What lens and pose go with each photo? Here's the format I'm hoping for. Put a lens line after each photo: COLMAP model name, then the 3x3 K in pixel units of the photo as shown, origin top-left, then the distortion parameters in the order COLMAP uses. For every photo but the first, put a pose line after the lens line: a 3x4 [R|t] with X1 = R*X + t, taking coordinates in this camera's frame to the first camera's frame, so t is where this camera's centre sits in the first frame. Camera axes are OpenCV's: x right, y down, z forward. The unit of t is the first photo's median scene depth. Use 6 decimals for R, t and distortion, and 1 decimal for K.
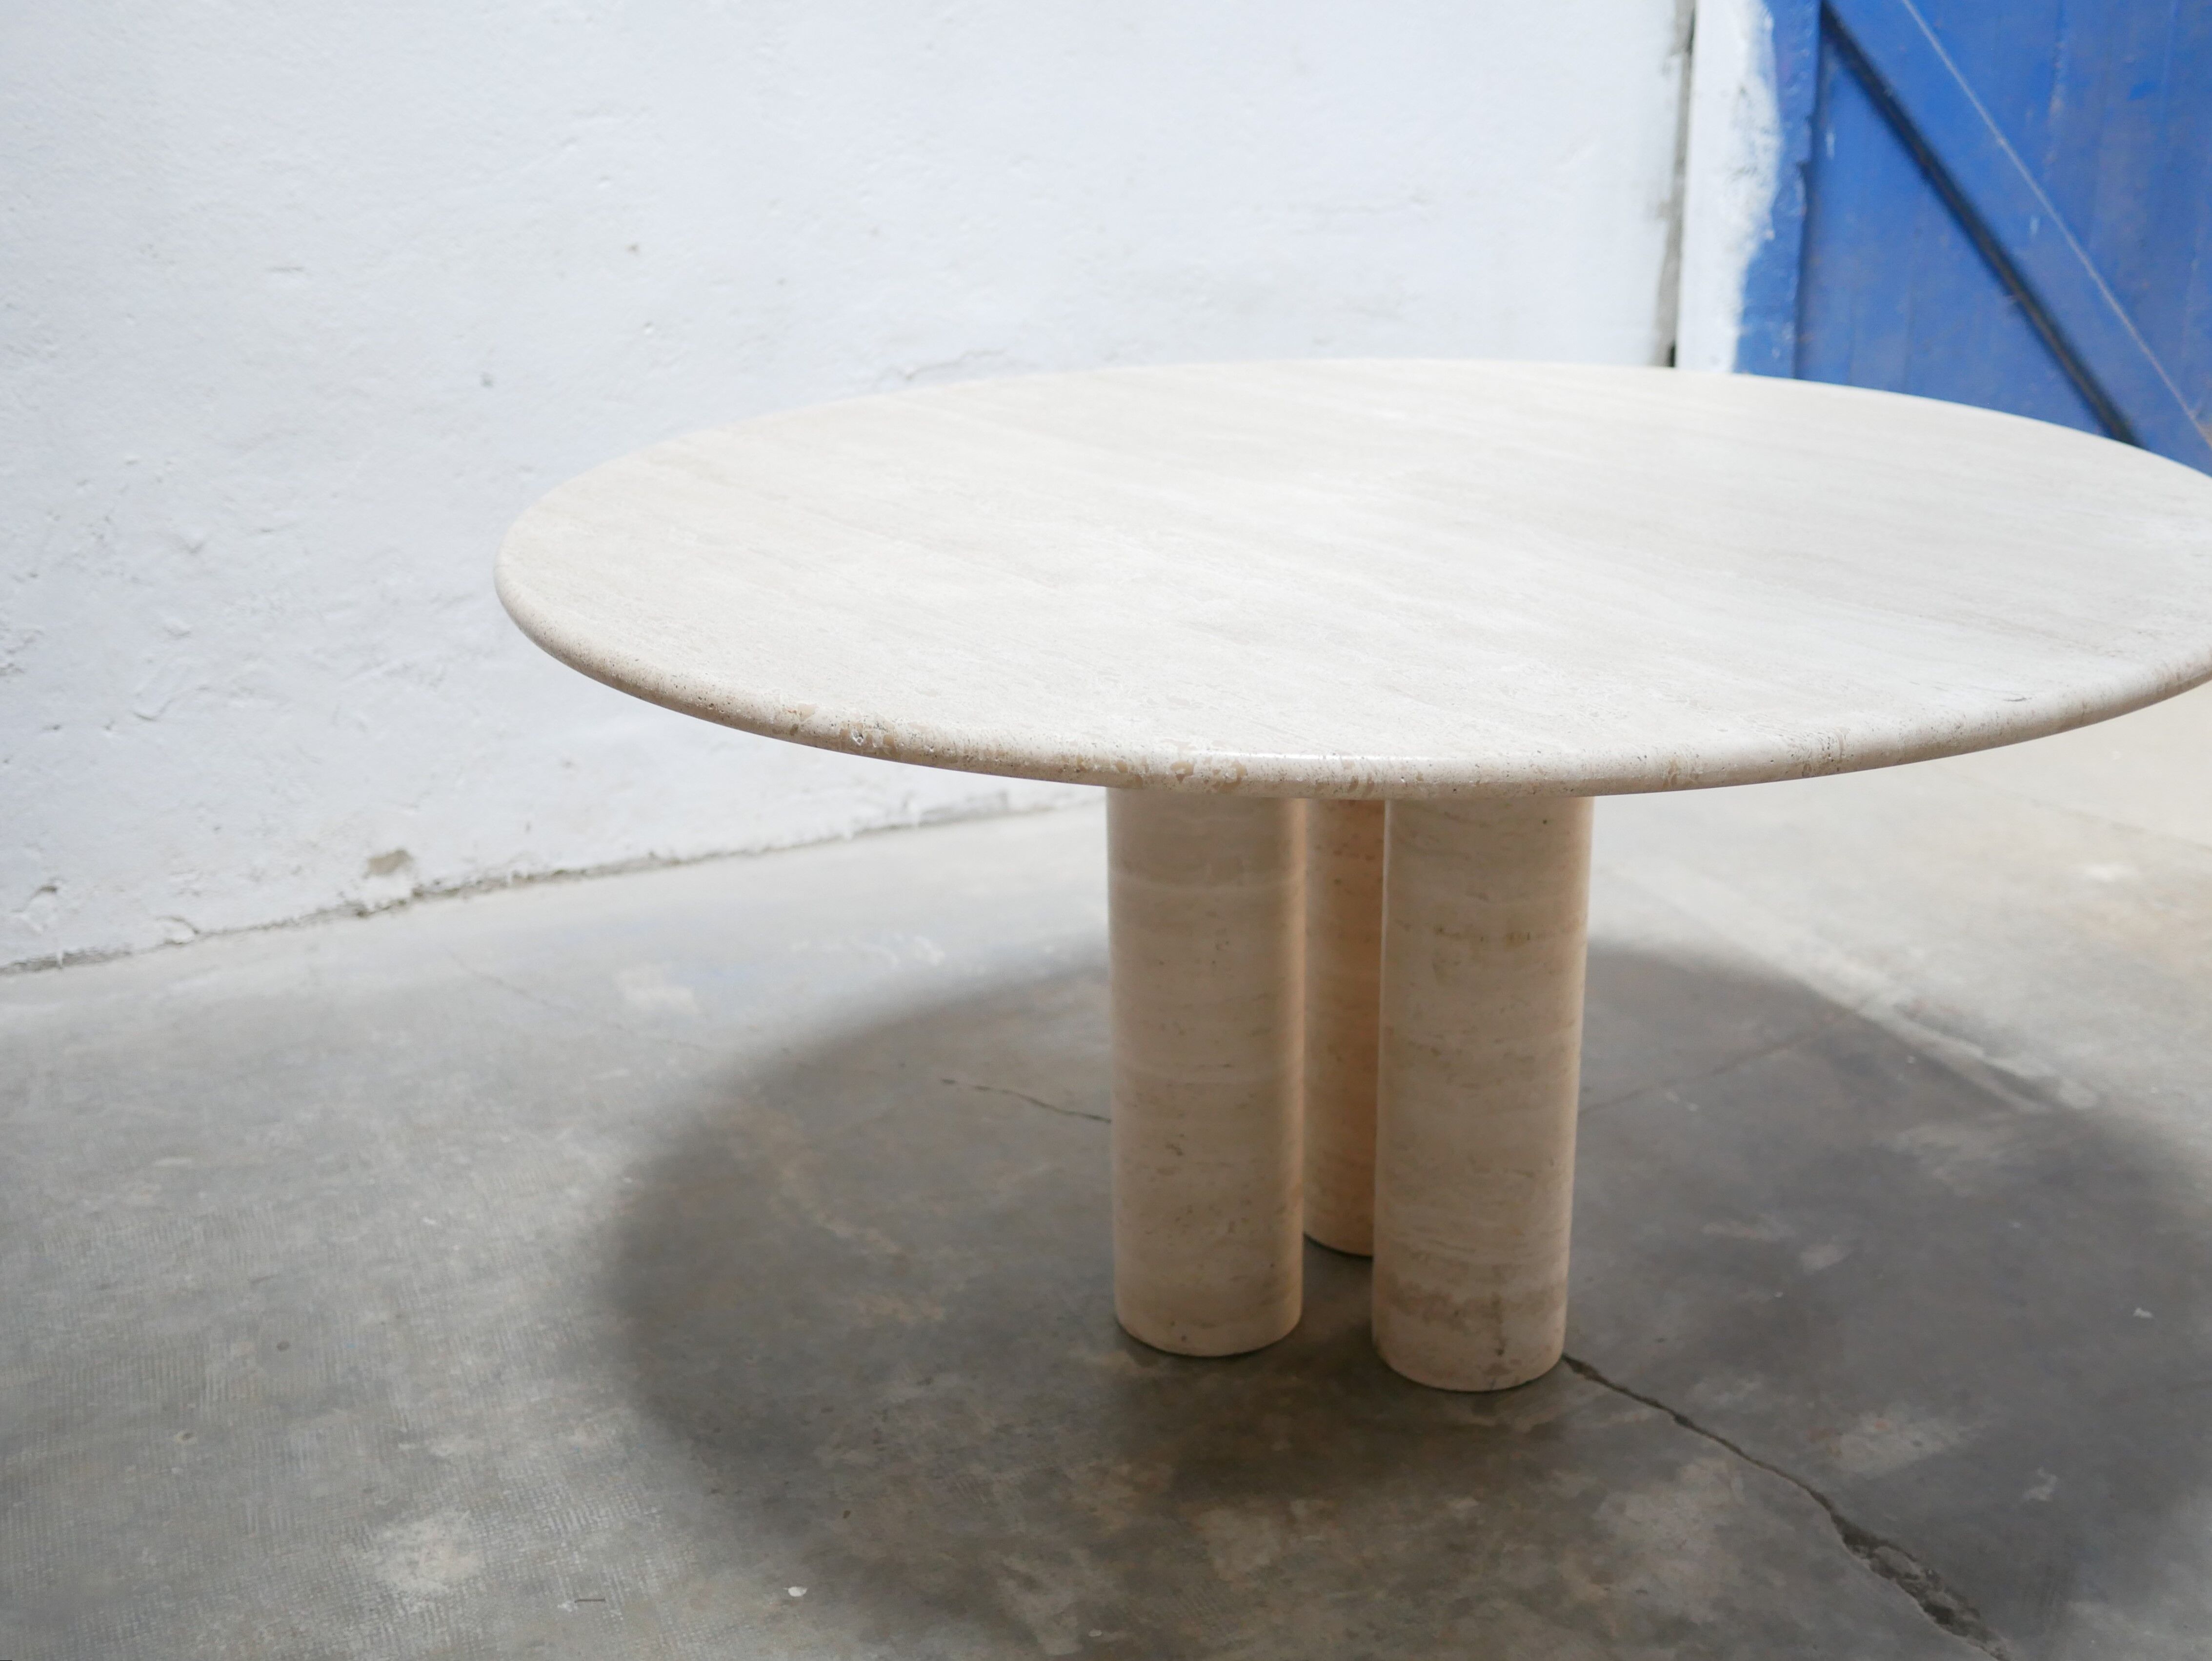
lens RADIAL K [[2536.5, 0, 1109.5], [0, 2536.5, 824.2], [0, 0, 1]] dist [-0.023604, 0.022009]
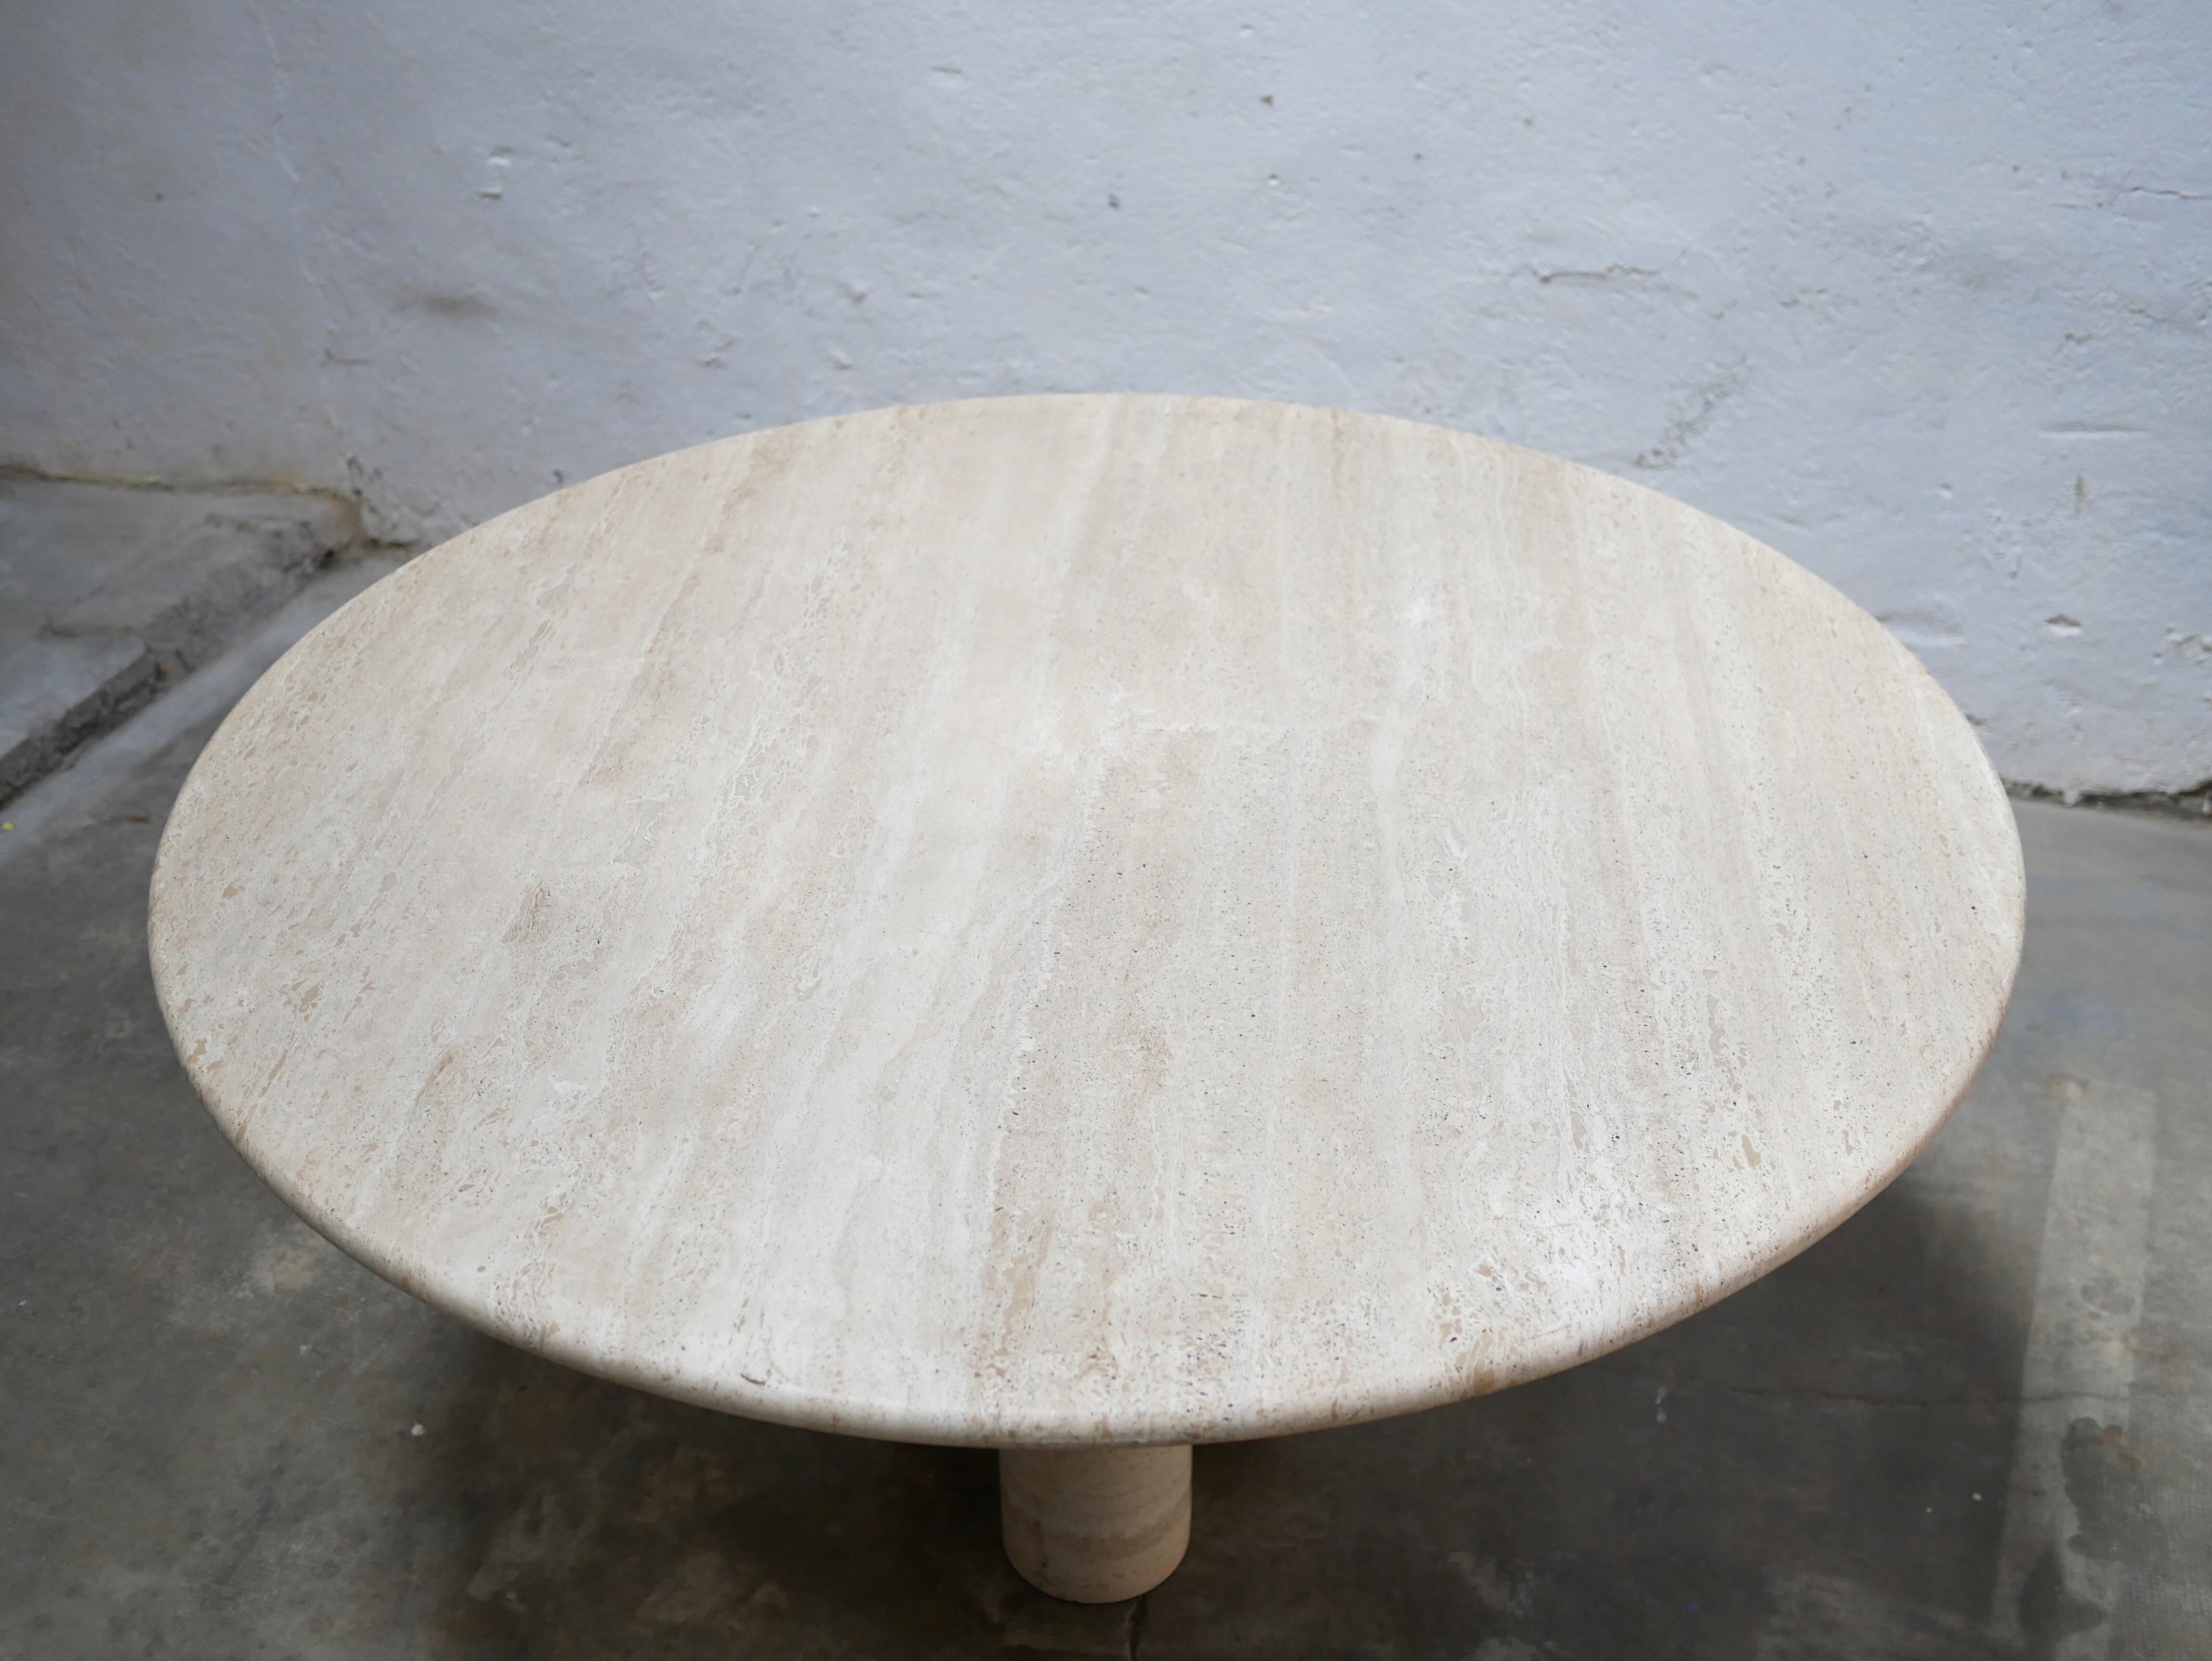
lens RADIAL K [[2504.2, 0, 1093.5], [0, 2504.2, 831.3], [0, 0, 1]] dist [-0.025269, 0.028708]
pose [[0.727772, 0.382706, -0.569108, 0.438189], [-0.228237, 0.917675, 0.325238, -0.275344], [0.646727, -0.106808, 0.755206, 0.197314]]
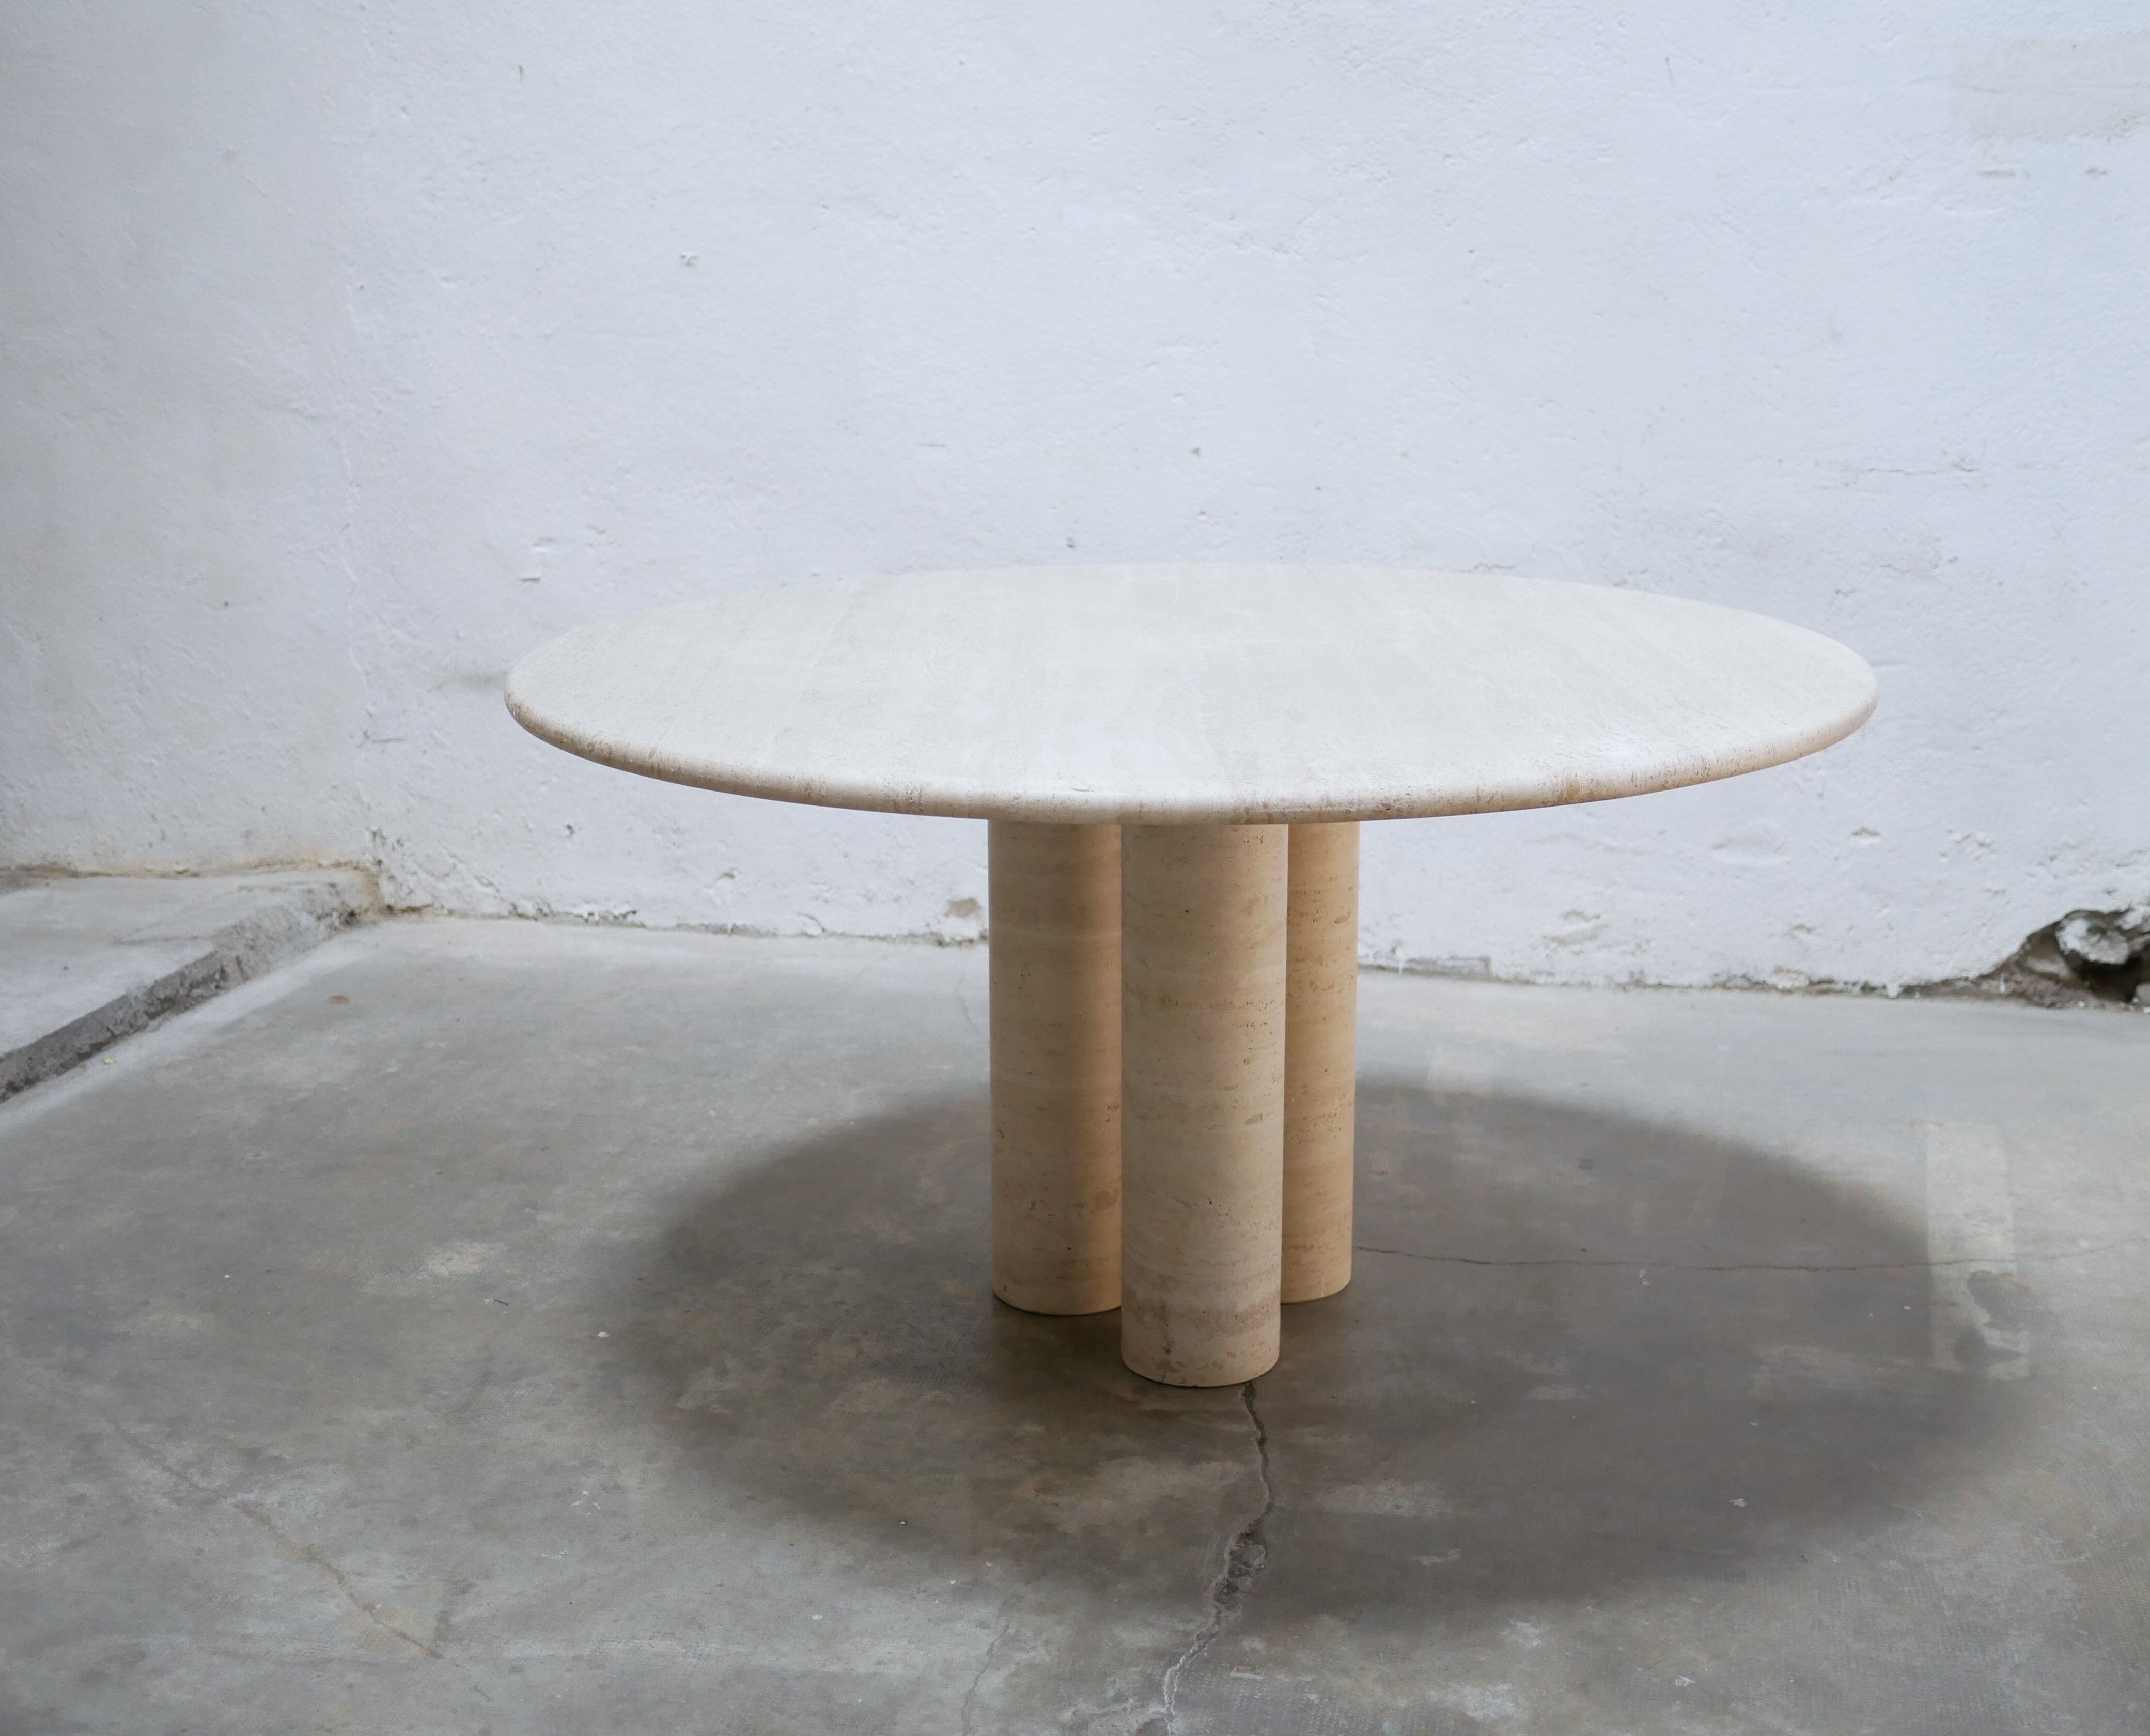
lens RADIAL K [[2692.2, 0, 1075.0], [0, 2692.2, 868.0], [0, 0, 1]] dist [-0.030550, 0.032695]
pose [[0.795414, 0.159018, -0.584833, 0.586702], [-0.208714, 0.977811, -0.017996, 0.008814], [0.568994, 0.136377, 0.810954, -0.078614]]
